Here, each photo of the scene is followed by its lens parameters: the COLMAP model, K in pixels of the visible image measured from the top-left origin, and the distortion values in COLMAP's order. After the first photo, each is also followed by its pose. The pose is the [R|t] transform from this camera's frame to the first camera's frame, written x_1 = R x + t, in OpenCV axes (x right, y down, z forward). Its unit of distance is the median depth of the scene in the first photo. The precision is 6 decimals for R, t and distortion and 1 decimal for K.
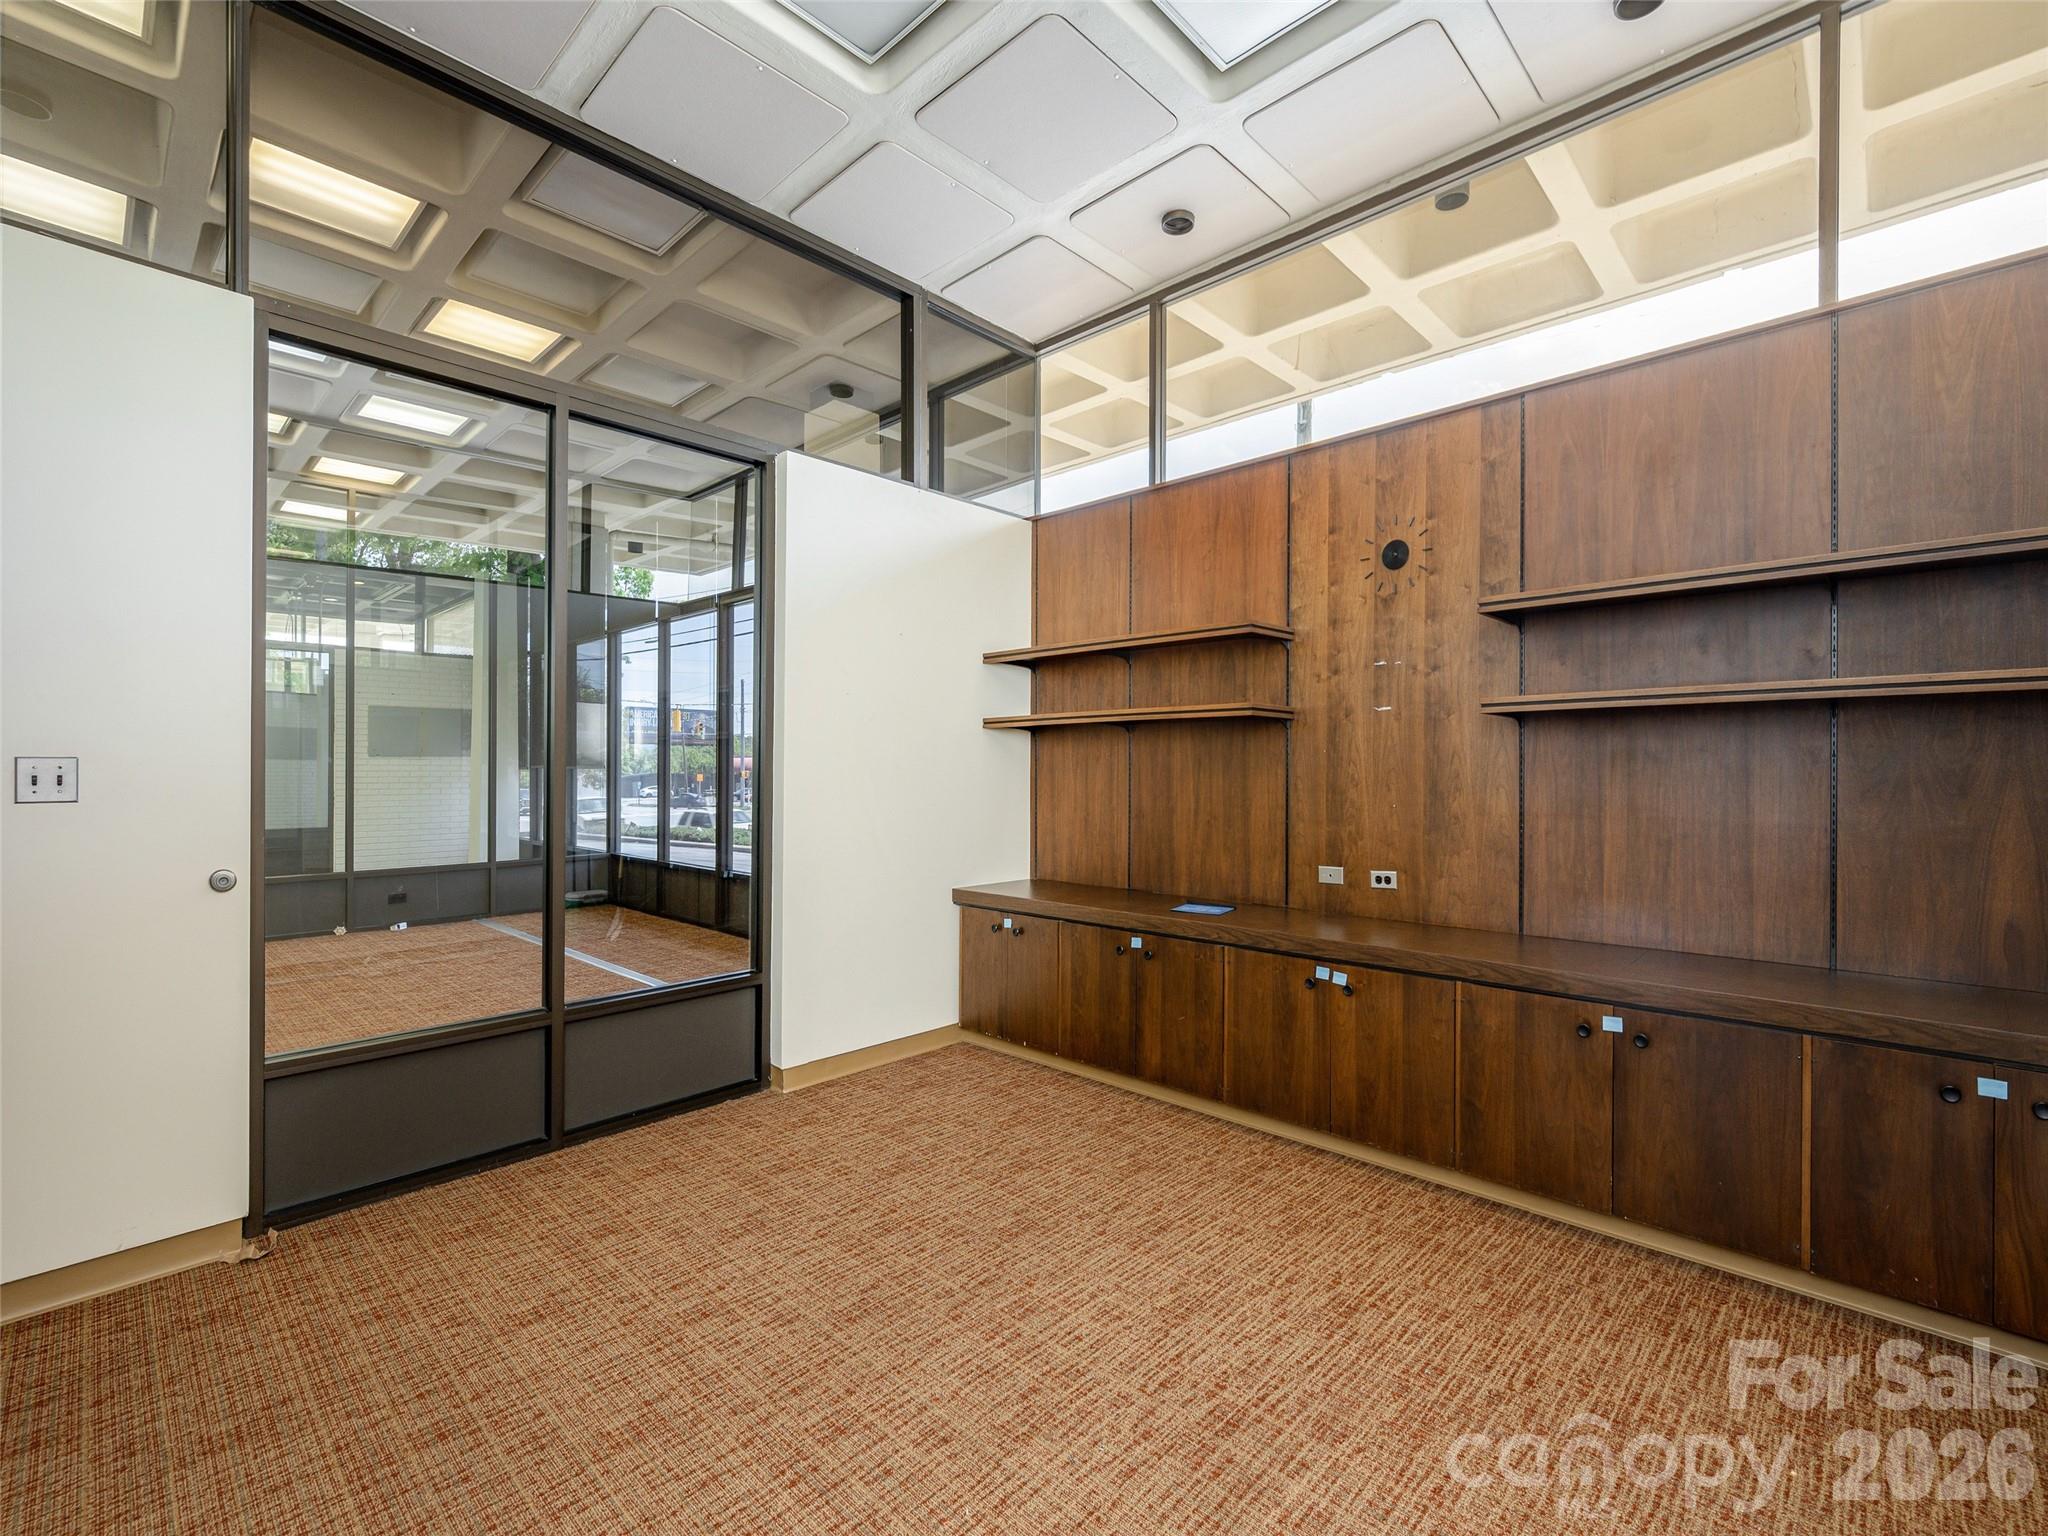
lens RADIAL K [[910.1, 0, 1024.0], [0, 910.1, 768.0], [0, 0, 1]] dist [0.009254, 0.000017]
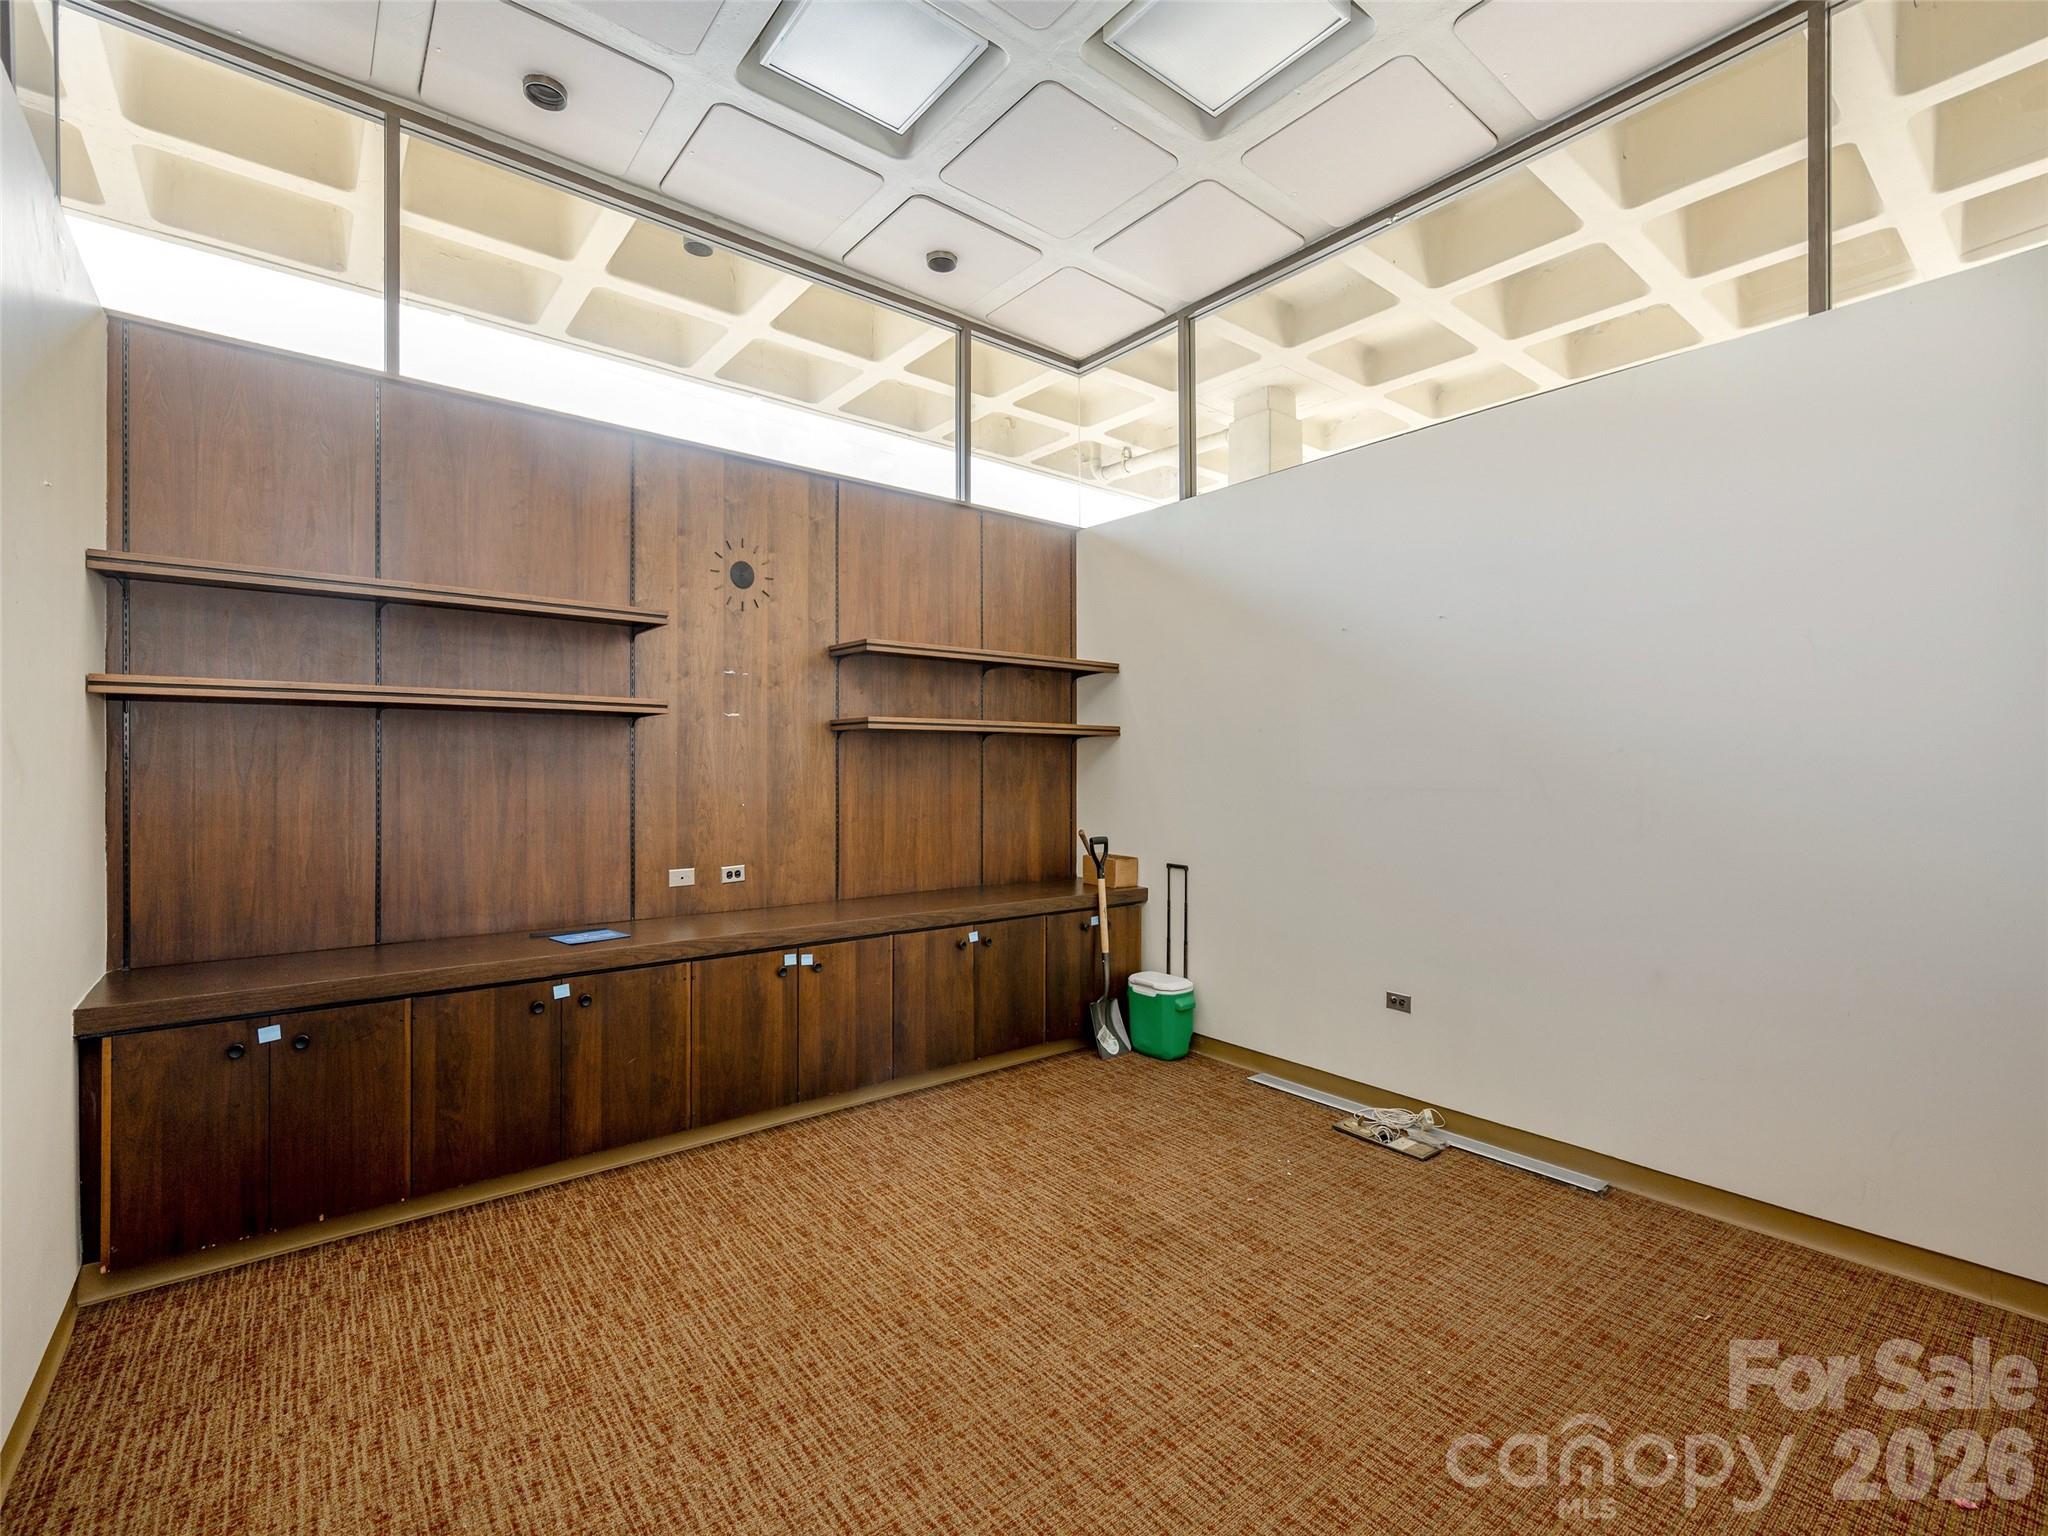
lens RADIAL K [[917.6, 0, 1085.1], [0, 917.6, 765.5], [0, 0, 1]] dist [0.003548, 0.000070]
pose [[0.098899, 0.003233, 0.995092, -0.659556], [-0.003645, 0.999989, -0.002887, -0.003869], [-0.995091, -0.003341, 0.098910, 0.493517]]
